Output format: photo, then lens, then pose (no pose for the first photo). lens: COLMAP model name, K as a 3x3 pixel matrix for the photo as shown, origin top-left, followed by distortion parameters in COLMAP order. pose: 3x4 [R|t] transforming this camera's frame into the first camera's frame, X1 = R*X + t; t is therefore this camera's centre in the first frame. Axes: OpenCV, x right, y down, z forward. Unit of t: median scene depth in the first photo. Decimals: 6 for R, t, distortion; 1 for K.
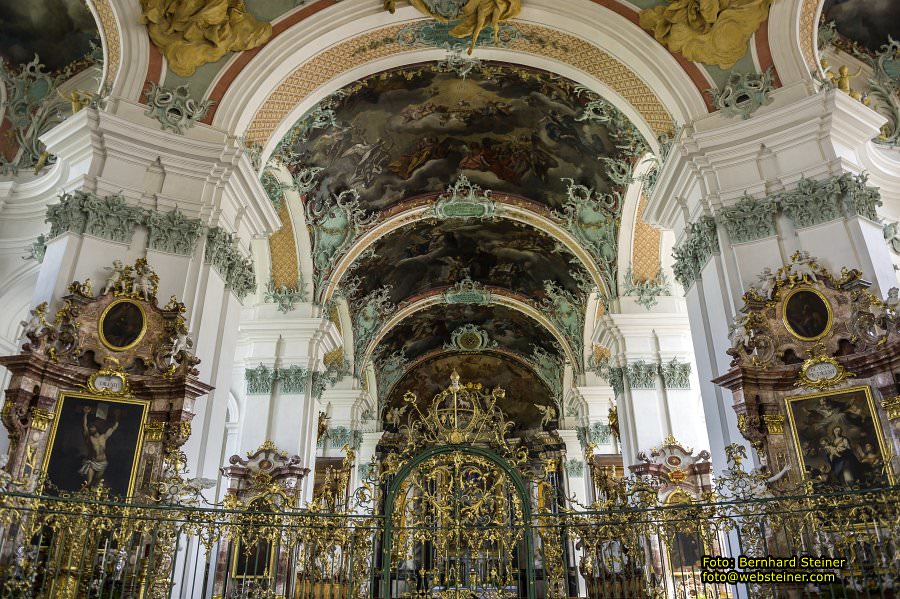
lens RADIAL K [[627.3, 0, 450.0], [0, 627.3, 299.5], [0, 0, 1]] dist [-0.004480, -0.000749]
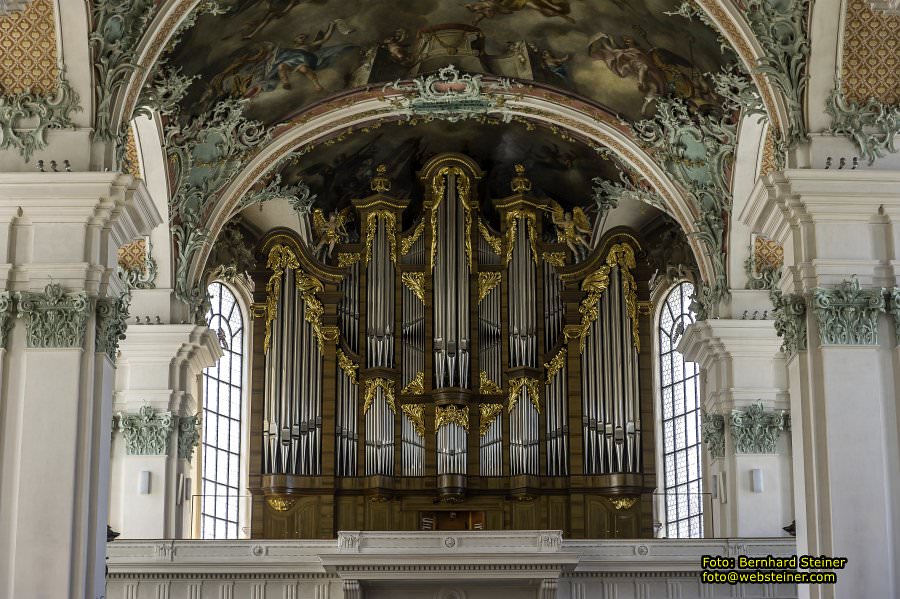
lens RADIAL K [[1673.5, 0, 450.0], [0, 1673.5, 299.5], [0, 0, 1]] dist [-1.200624, 8.473020]
pose [[0.999470, 0.013755, 0.029520, -0.005841], [-0.017899, 0.989261, 0.145061, -0.046882], [-0.027208, -0.145513, 0.988982, -0.103418]]
